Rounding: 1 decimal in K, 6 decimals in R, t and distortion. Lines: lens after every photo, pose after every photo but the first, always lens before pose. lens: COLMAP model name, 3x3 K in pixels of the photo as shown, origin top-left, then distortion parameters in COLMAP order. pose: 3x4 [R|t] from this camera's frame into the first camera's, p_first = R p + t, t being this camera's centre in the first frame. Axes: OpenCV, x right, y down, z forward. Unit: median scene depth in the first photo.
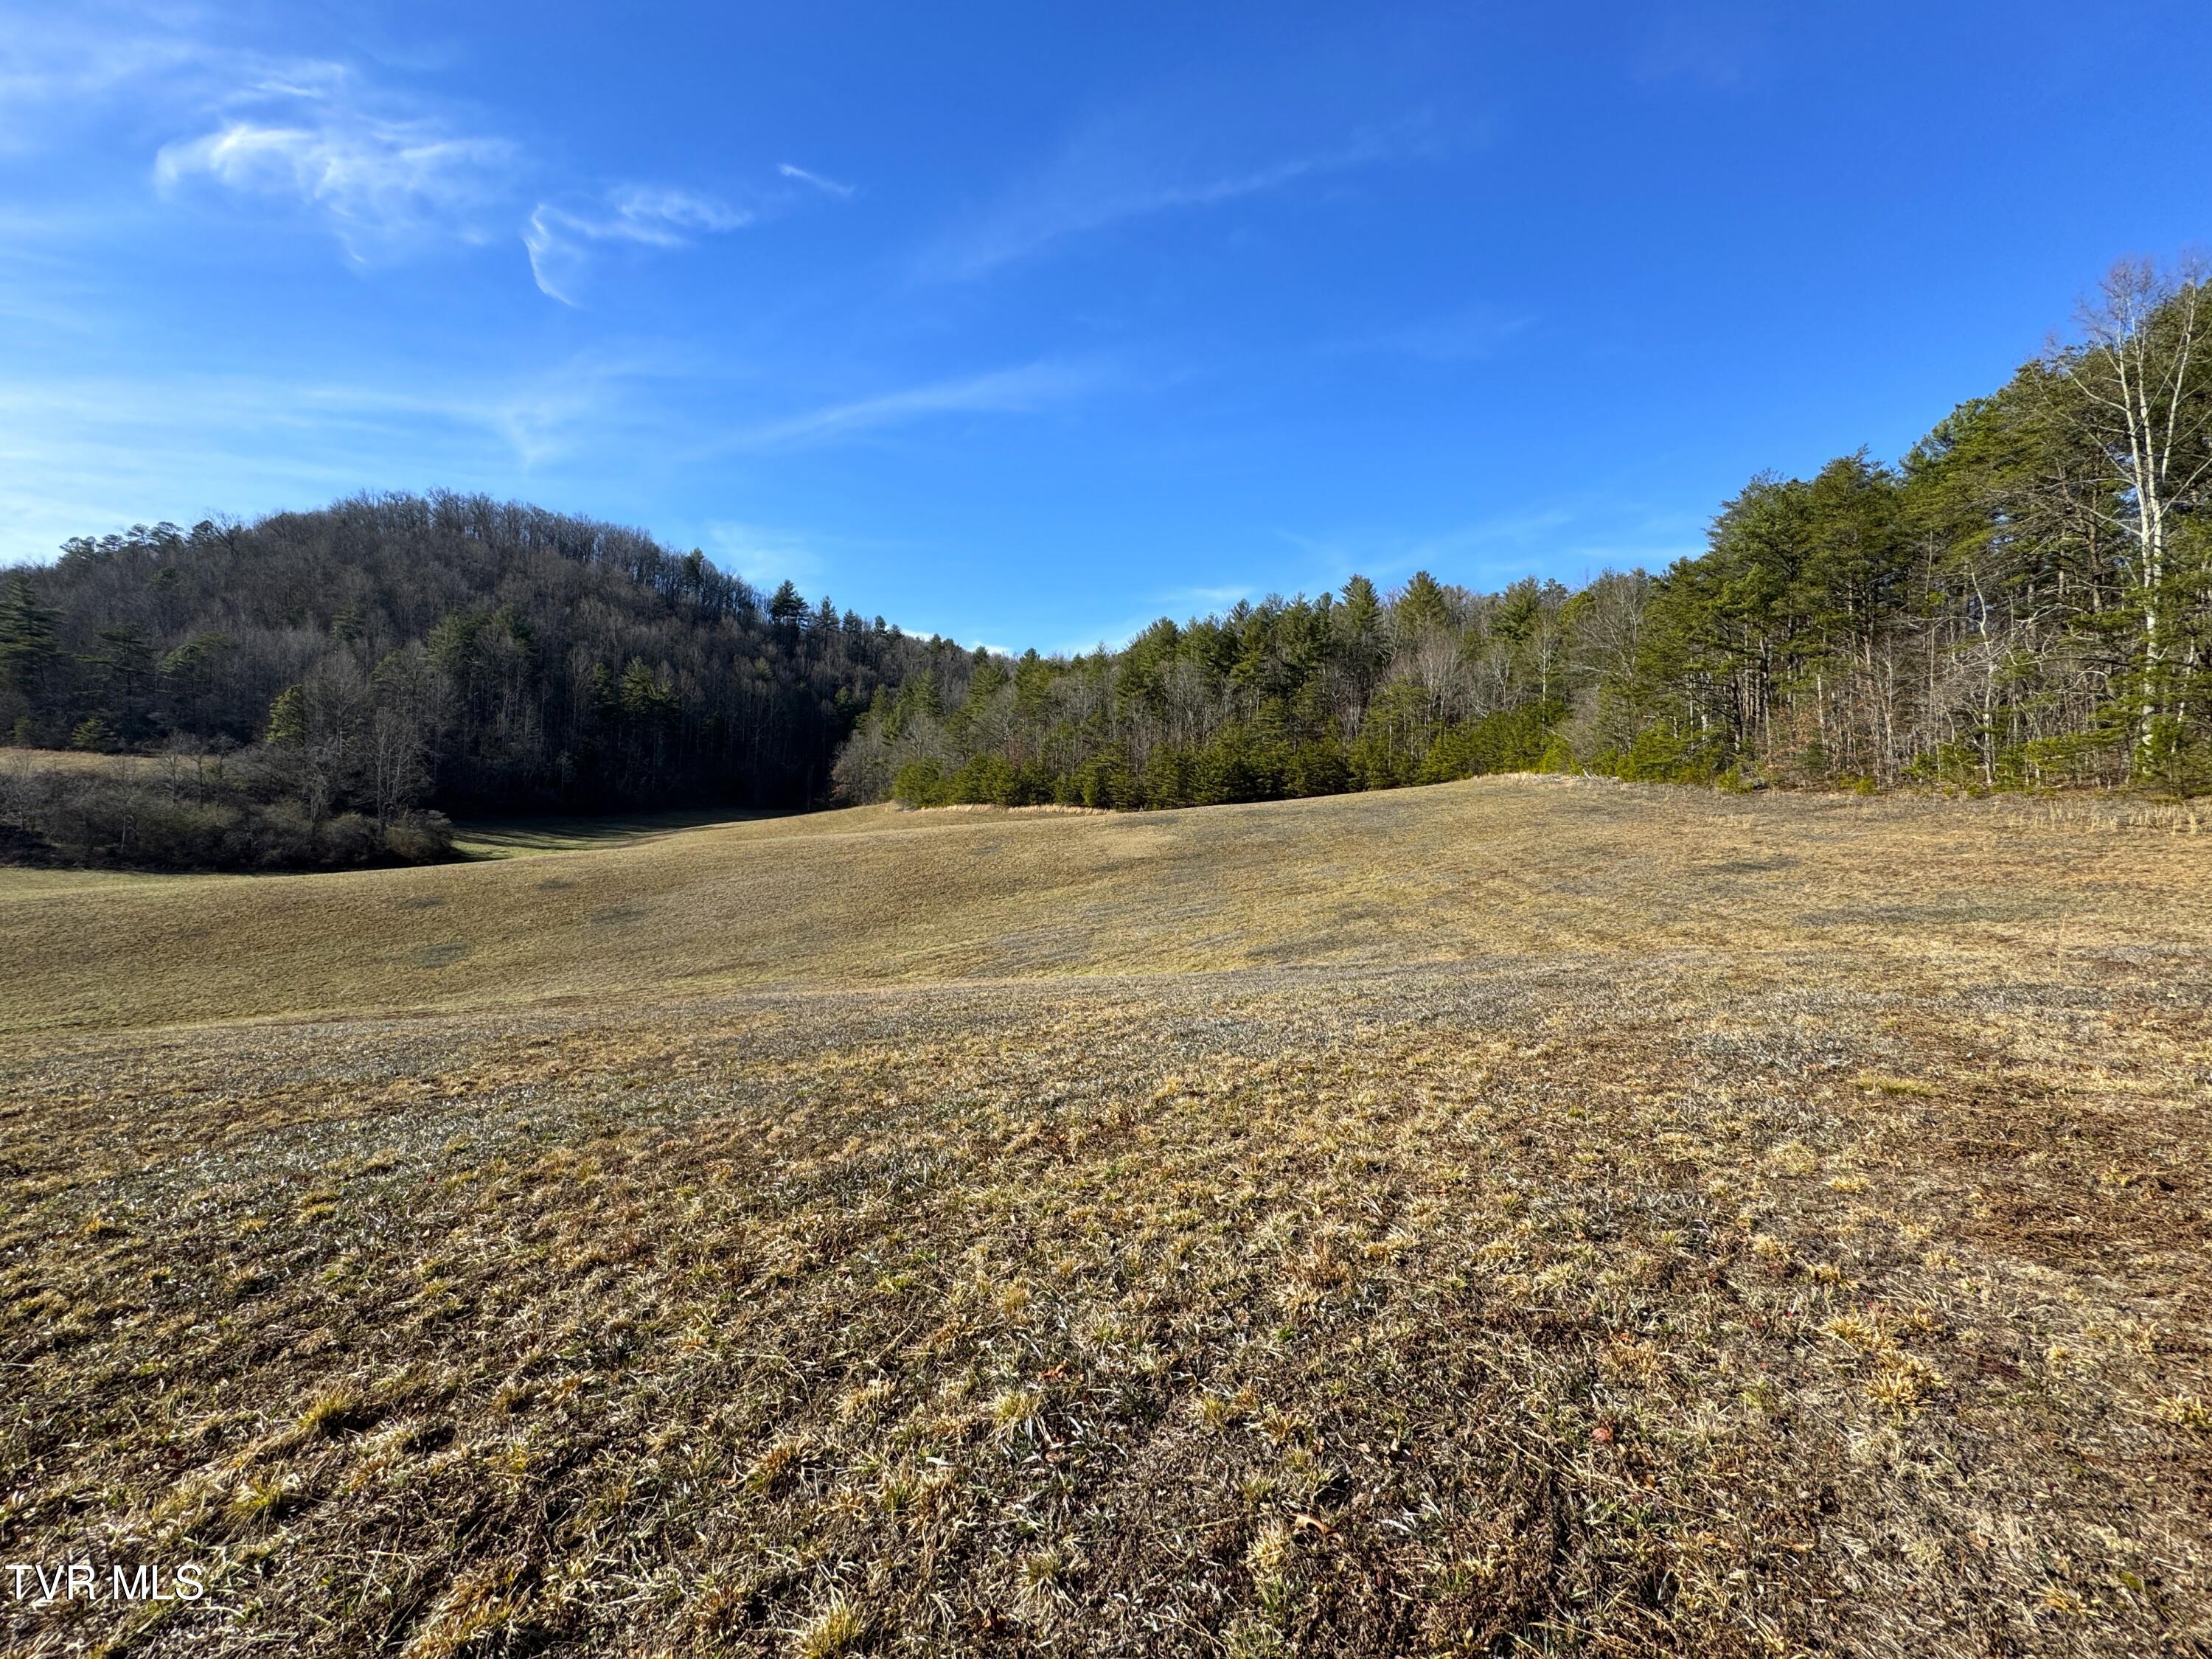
lens RADIAL K [[875.9, 0, 1104.5], [0, 875.9, 826.3], [0, 0, 1]] dist [-0.002882, 0.000557]
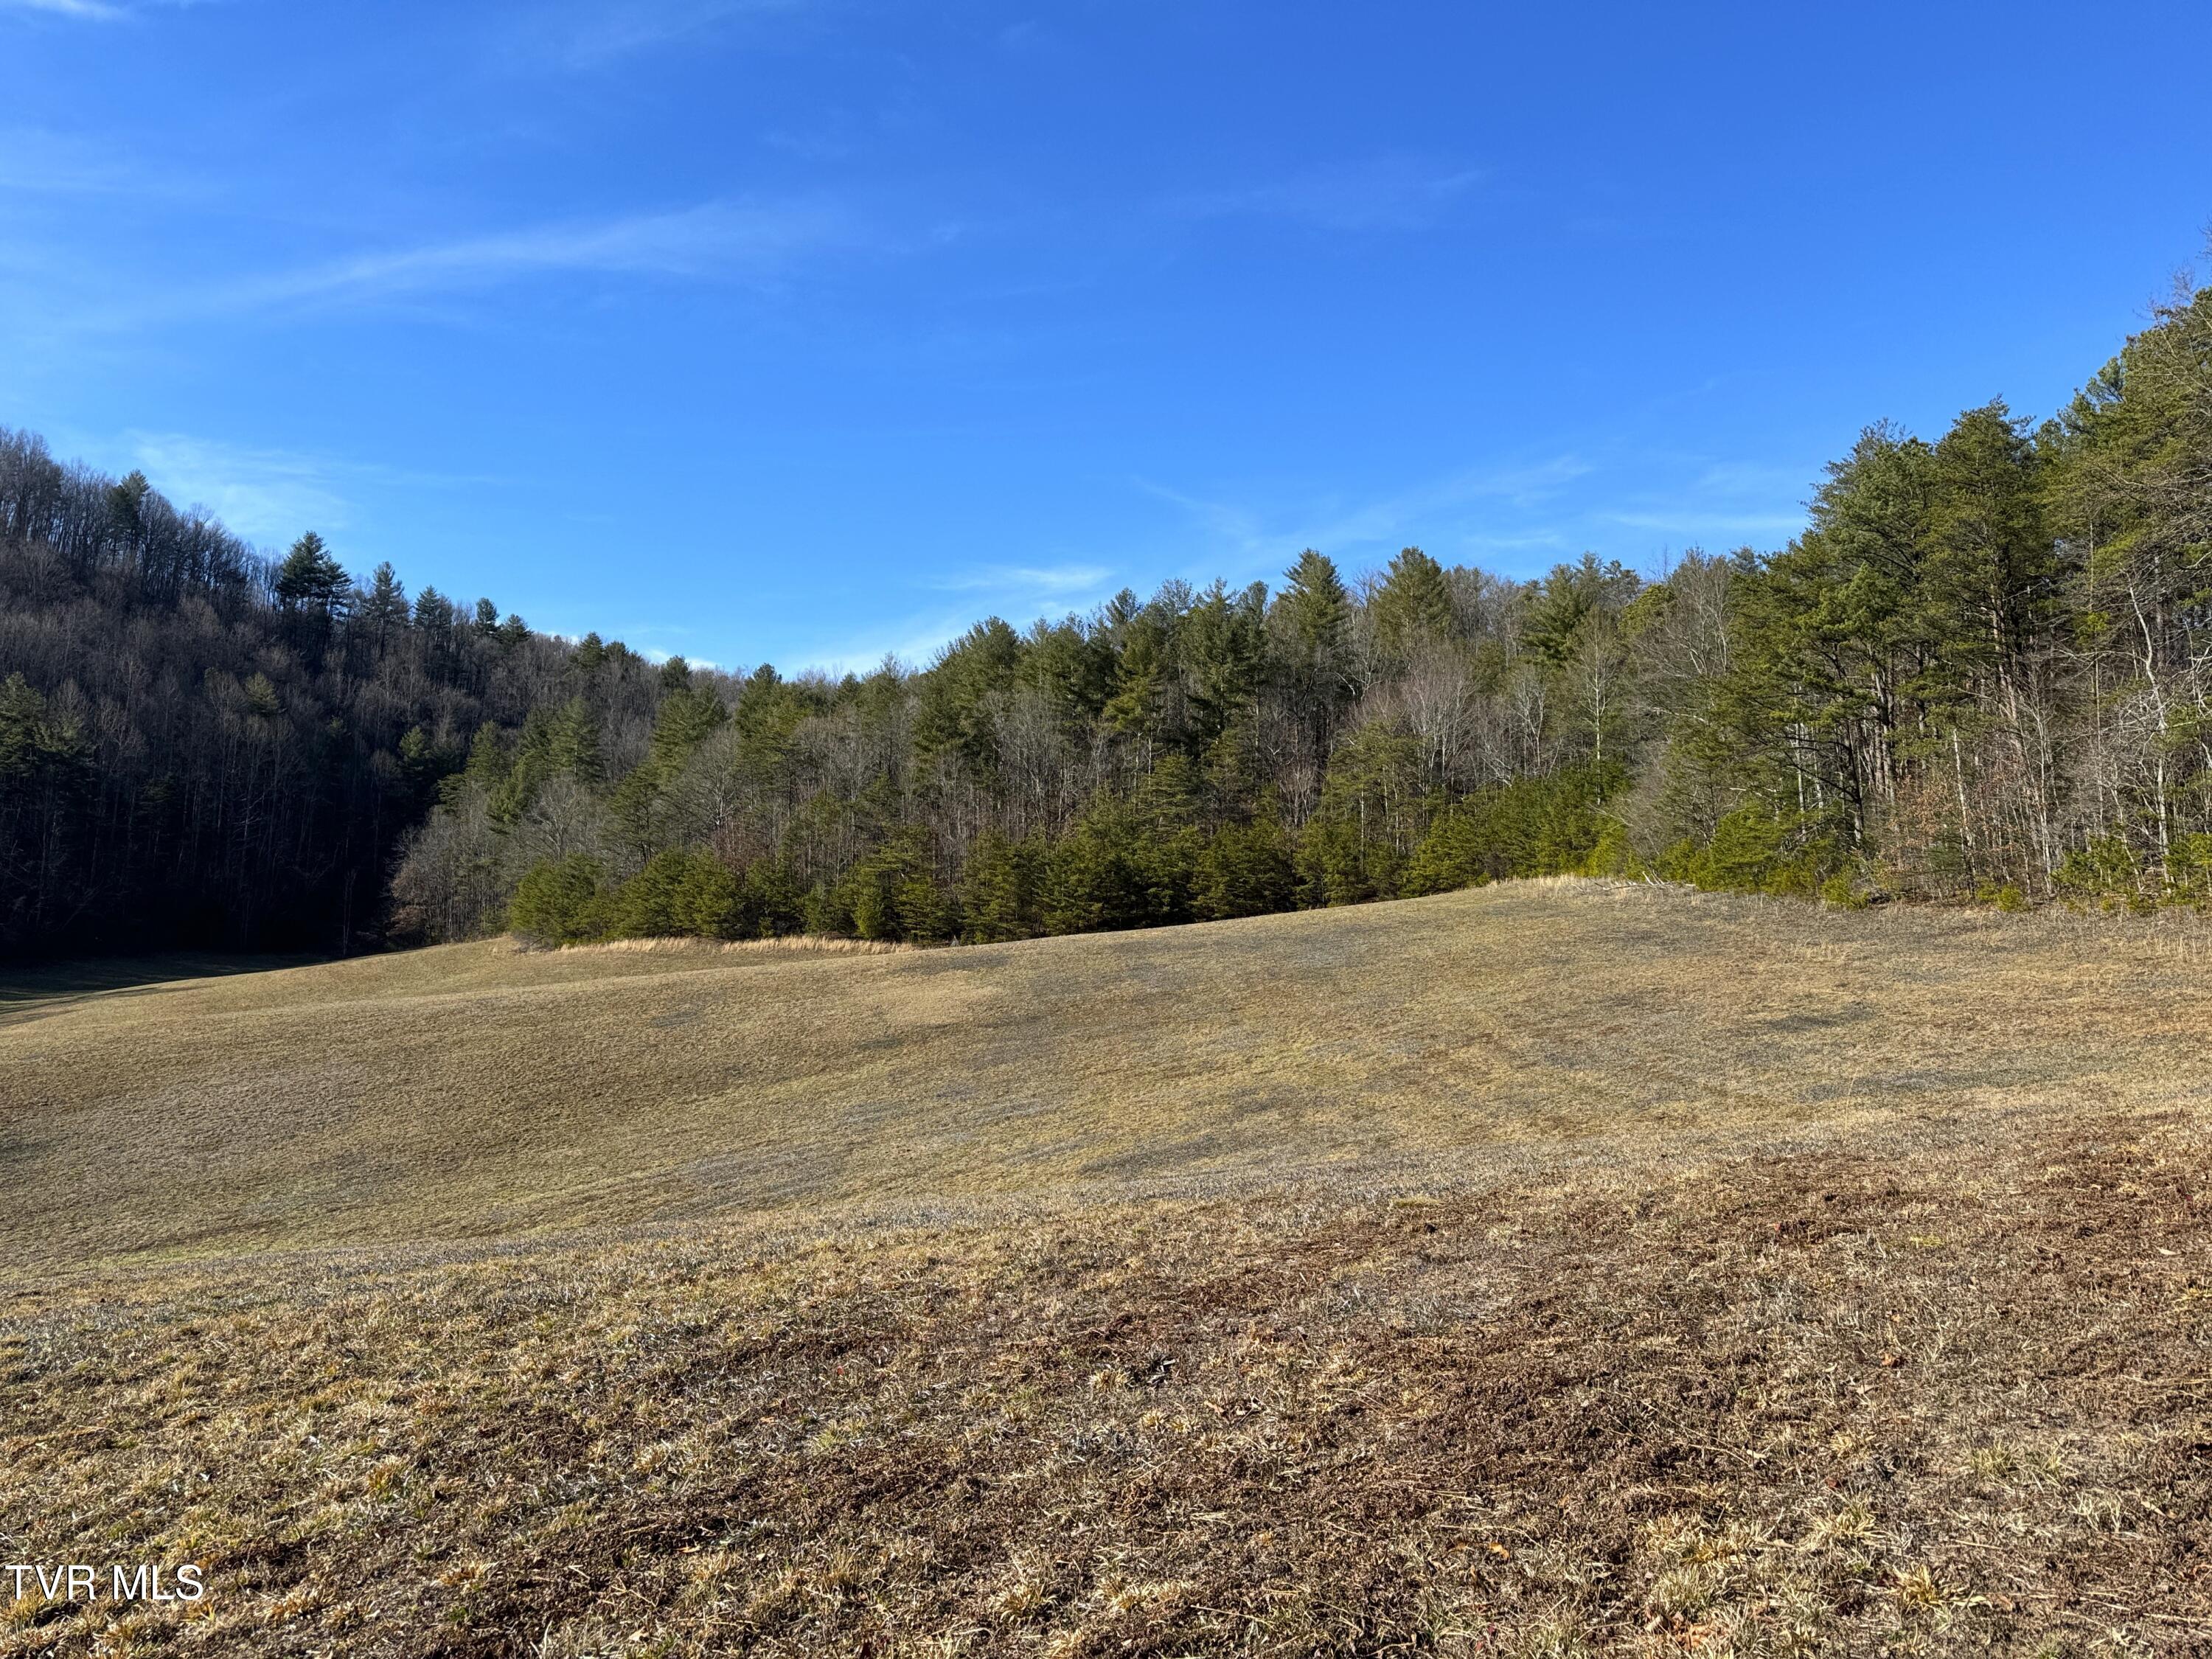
lens RADIAL K [[1575.1, 0, 1106.0], [0, 1575.1, 829.5], [0, 0, 1]] dist [0.110575, -0.174037]
pose [[0.992336, -0.006070, 0.123418, 0.021028], [0.016870, 0.996095, -0.086660, -0.002330], [-0.122410, 0.088078, 0.988564, -0.109586]]
